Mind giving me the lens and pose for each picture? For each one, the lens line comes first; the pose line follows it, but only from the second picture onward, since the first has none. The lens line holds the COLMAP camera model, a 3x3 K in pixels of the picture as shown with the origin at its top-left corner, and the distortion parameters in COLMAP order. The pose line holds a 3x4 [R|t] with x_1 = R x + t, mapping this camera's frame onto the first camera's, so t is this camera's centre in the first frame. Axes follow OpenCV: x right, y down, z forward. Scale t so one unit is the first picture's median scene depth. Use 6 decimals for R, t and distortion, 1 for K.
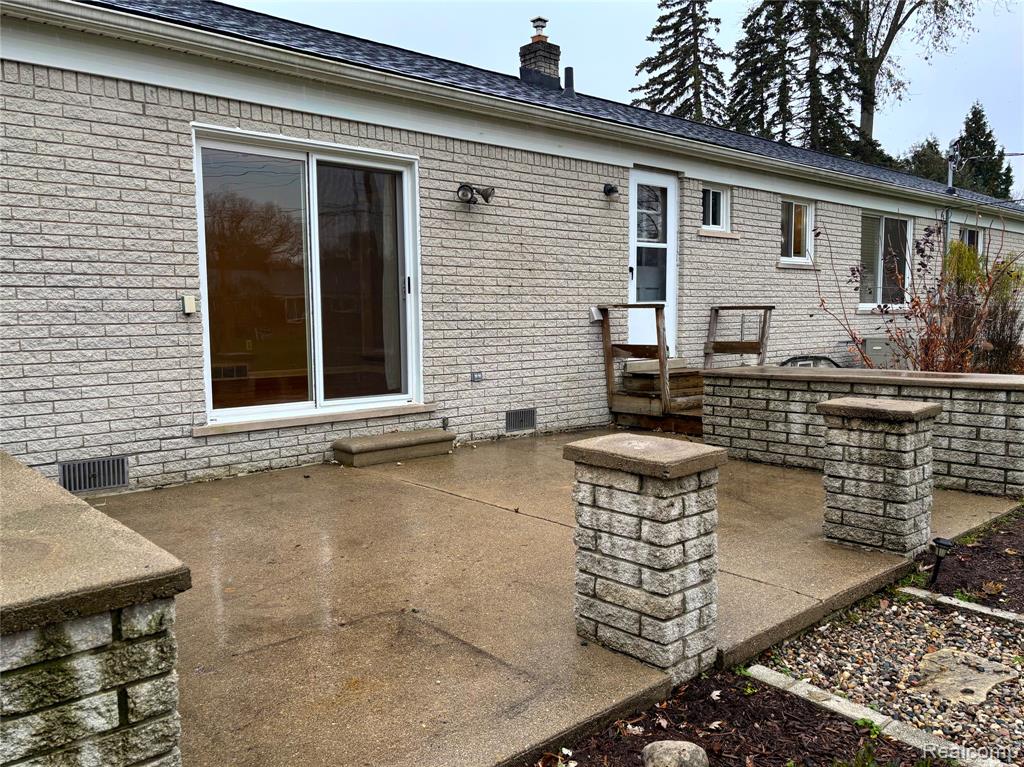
lens RADIAL K [[759.7, 0, 512.0], [0, 759.7, 383.5], [0, 0, 1]] dist [0.010822, 0.001610]
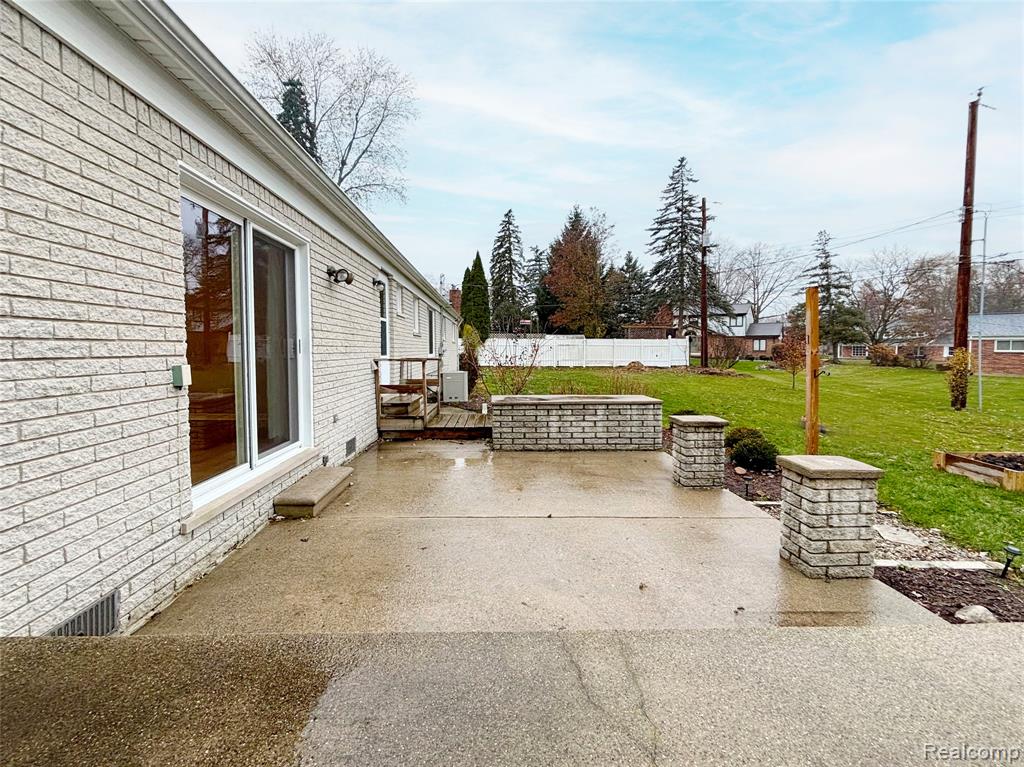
lens RADIAL K [[427.1, 0, 509.3], [0, 427.1, 368.4], [0, 0, 1]] dist [-0.001355, -0.000374]
pose [[0.656290, -0.017629, 0.754303, -0.577347], [0.055357, 0.998158, -0.024835, -0.085079], [-0.752475, 0.058055, 0.656057, 0.452987]]
